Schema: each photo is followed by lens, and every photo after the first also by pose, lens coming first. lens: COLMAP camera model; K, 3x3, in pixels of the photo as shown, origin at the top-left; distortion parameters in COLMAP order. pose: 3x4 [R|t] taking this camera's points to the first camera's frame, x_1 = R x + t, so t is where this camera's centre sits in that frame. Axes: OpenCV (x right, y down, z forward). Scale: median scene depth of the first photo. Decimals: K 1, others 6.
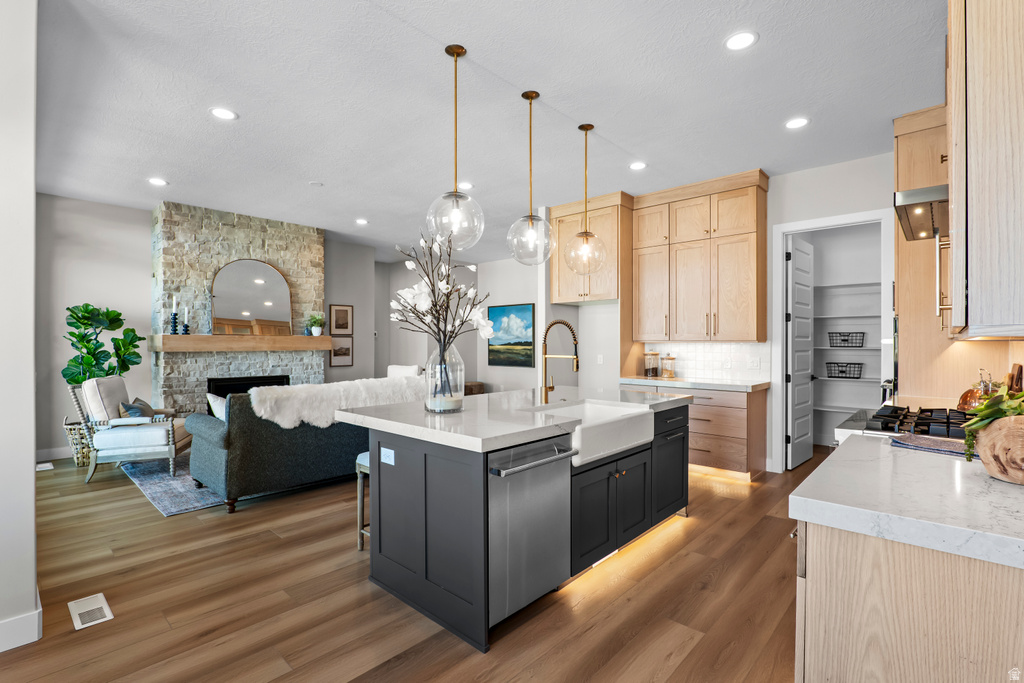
lens RADIAL K [[476.2, 0, 510.5], [0, 476.2, 338.2], [0, 0, 1]] dist [-0.018432, 0.000800]
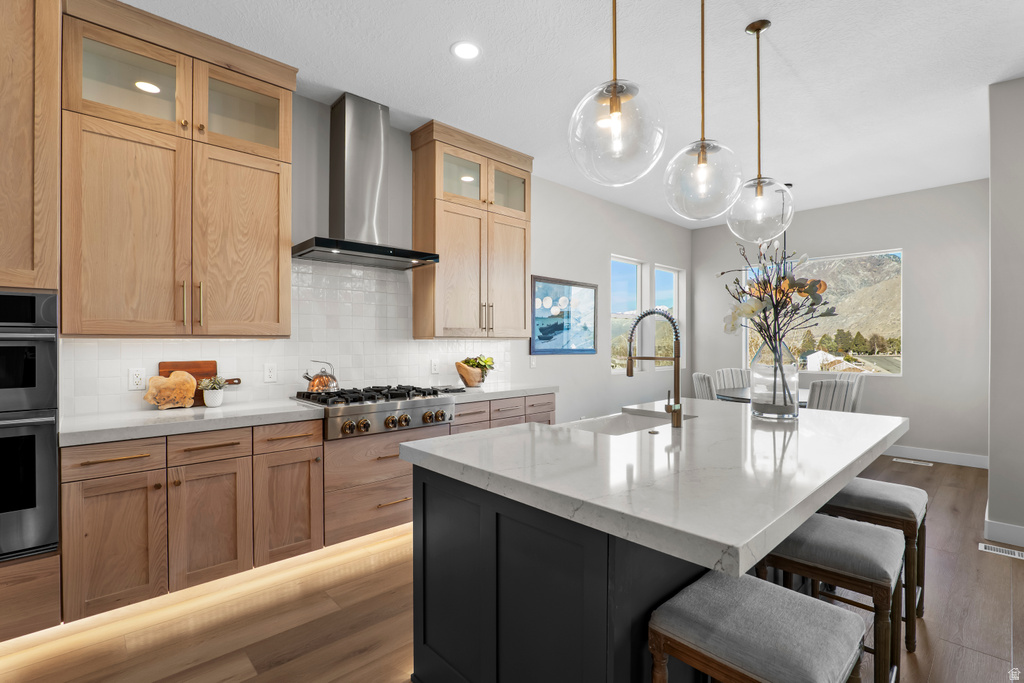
lens RADIAL K [[475.6, 0, 512.0], [0, 475.6, 341.5], [0, 0, 1]] dist [-0.016617, 0.003603]
pose [[-0.997373, -0.000723, 0.072437, 0.170159], [-0.001456, 0.999948, -0.010067, 0.011847], [-0.072426, -0.010146, -0.997322, 1.104879]]
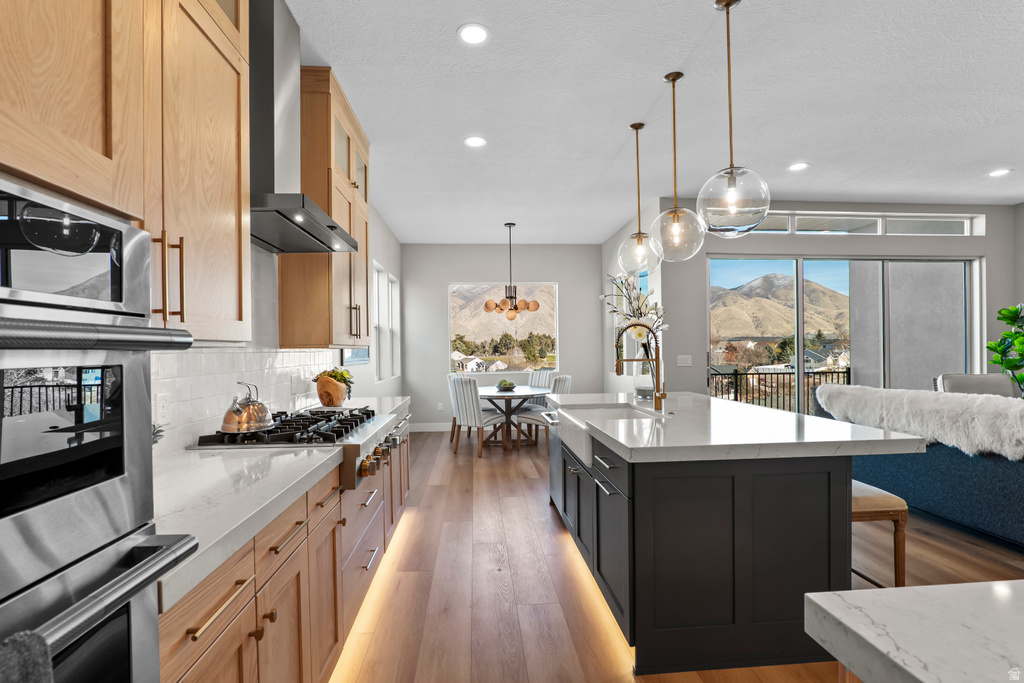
lens RADIAL K [[480.5, 0, 513.4], [0, 480.5, 351.8], [0, 0, 1]] dist [-0.020503, 0.005387]
pose [[-0.676396, 0.013456, -0.736416, 0.627989], [0.020082, 0.999798, -0.000178, 0.010046], [0.736265, -0.014909, -0.676529, 0.930130]]
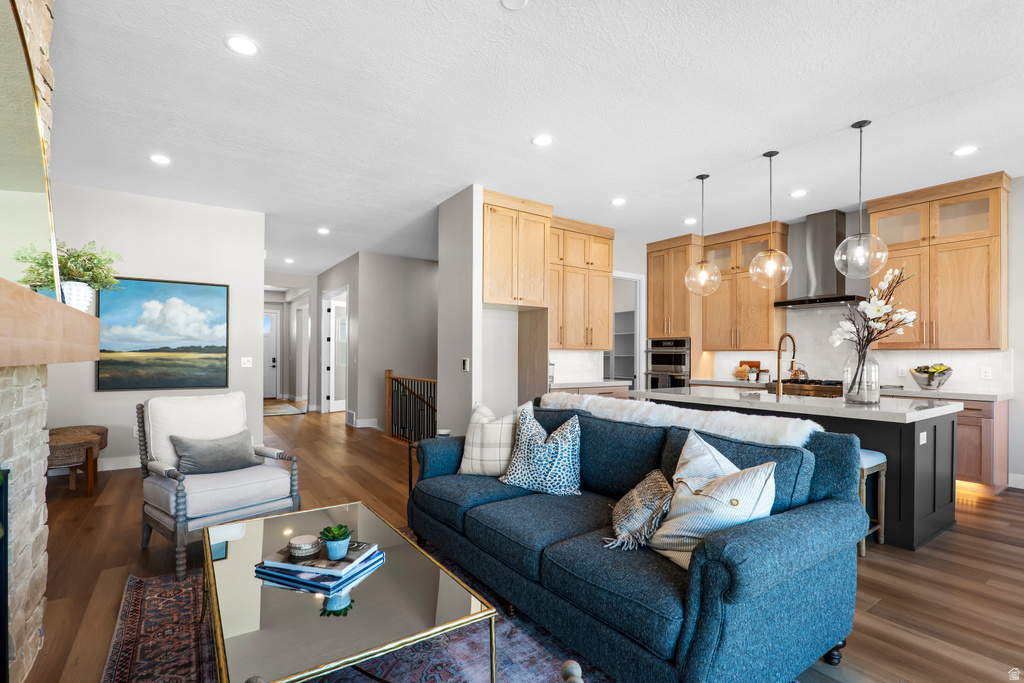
lens RADIAL K [[483.1, 0, 510.3], [0, 483.1, 354.4], [0, 0, 1]] dist [-0.025297, 0.007374]
pose [[0.218491, 0.002110, 0.975837, -0.897254], [-0.015564, 0.999878, 0.001323, 0.020400], [-0.975715, -0.015477, 0.218497, 0.930599]]
